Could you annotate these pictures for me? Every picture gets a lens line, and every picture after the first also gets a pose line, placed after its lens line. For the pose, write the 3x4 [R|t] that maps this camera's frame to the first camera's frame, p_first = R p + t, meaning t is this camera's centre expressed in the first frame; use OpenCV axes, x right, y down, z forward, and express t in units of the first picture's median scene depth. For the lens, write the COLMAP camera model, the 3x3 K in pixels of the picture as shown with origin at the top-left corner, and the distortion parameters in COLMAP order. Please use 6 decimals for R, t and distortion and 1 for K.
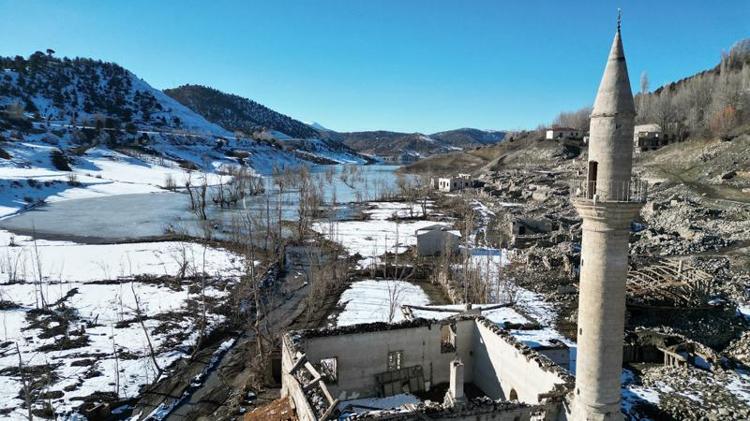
lens RADIAL K [[538.3, 0, 375.7], [0, 538.3, 208.7], [0, 0, 1]] dist [0.046591, -0.045077]
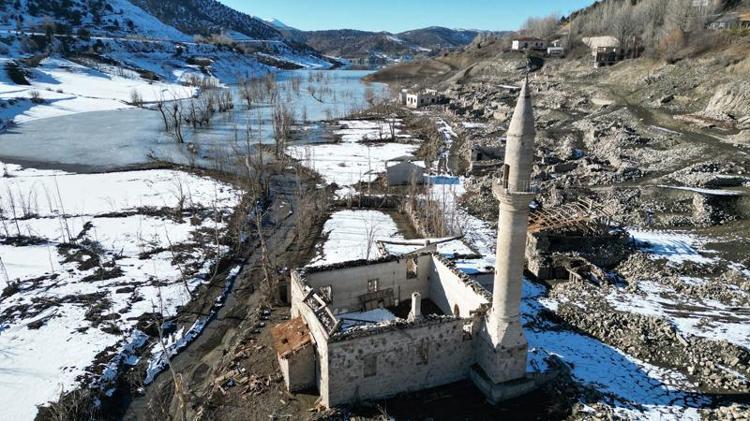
lens RADIAL K [[538.3, 0, 378.9], [0, 538.3, 215.5], [0, 0, 1]] dist [0.046591, -0.045077]
pose [[0.997729, -0.019480, 0.064474, -0.014893], [0.006979, 0.982009, 0.188704, -0.066612], [-0.066990, -0.187825, 0.979915, -0.133319]]
